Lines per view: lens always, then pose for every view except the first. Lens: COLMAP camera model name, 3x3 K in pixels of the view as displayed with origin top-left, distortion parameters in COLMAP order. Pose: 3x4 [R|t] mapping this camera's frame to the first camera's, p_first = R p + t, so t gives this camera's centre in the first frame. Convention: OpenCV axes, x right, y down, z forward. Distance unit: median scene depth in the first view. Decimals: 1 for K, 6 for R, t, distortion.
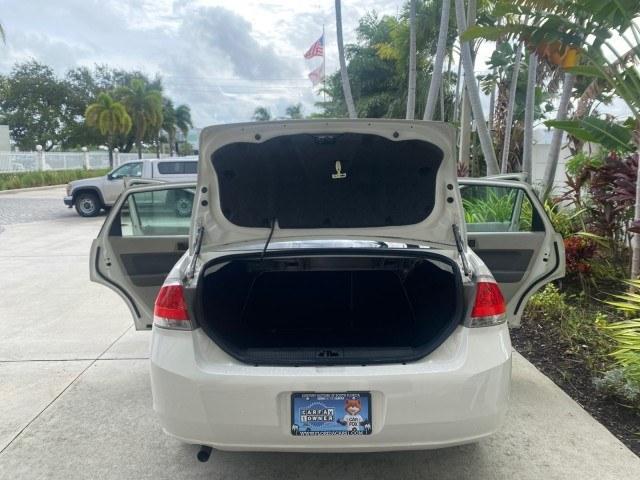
lens RADIAL K [[493.3, 0, 319.9], [0, 493.3, 236.8], [0, 0, 1]] dist [0.021219, -0.022458]
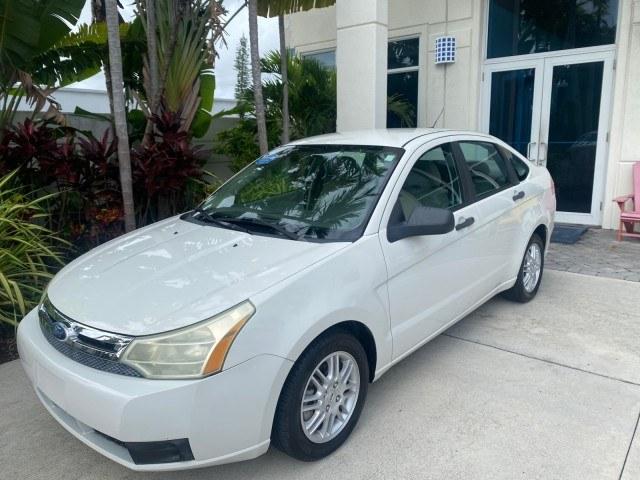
lens RADIAL K [[493.3, 0, 318.5], [0, 493.3, 237.5], [0, 0, 1]] dist [0.021219, -0.022458]
pose [[-0.751101, -0.112639, 0.650507, -0.147330], [0.125314, 0.943099, 0.307994, -0.064751], [-0.648185, 0.312852, -0.694247, 0.479761]]
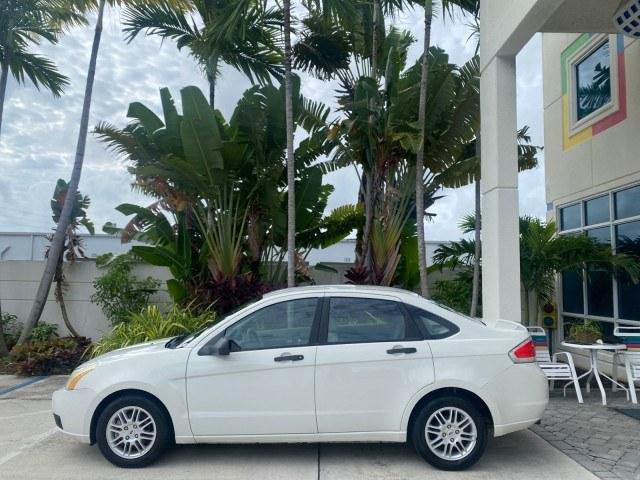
lens RADIAL K [[493.3, 0, 318.7], [0, 493.3, 237.5], [0, 0, 1]] dist [0.021219, -0.022458]
pose [[0.027346, 0.093576, 0.995237, -0.344792], [0.141265, 0.985255, -0.096519, -0.034965], [-0.989594, 0.143231, 0.013723, 0.255666]]
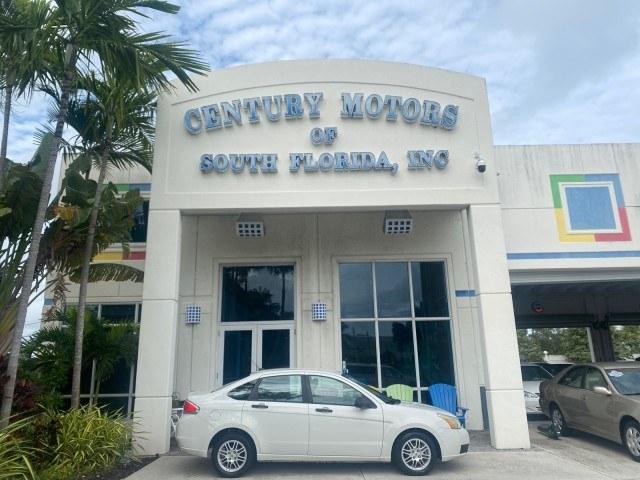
lens RADIAL K [[493.3, 0, 316.2], [0, 493.3, 235.3], [0, 0, 1]] dist [0.021219, -0.022458]
pose [[-0.999052, 0.031475, 0.030070, -0.098523], [0.028192, 0.994178, -0.103994, -0.113629], [-0.033168, -0.103048, -0.994123, 0.757504]]
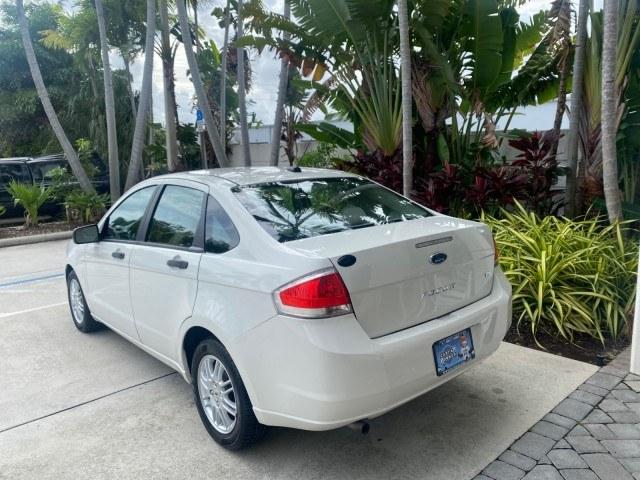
lens RADIAL K [[493.3, 0, 324.3], [0, 493.3, 237.5], [0, 0, 1]] dist [0.021219, -0.022458]
pose [[0.750739, -0.118969, 0.649798, -0.136732], [0.120019, 0.991843, 0.042930, -0.003146], [-0.649605, 0.045759, 0.758894, 0.032880]]
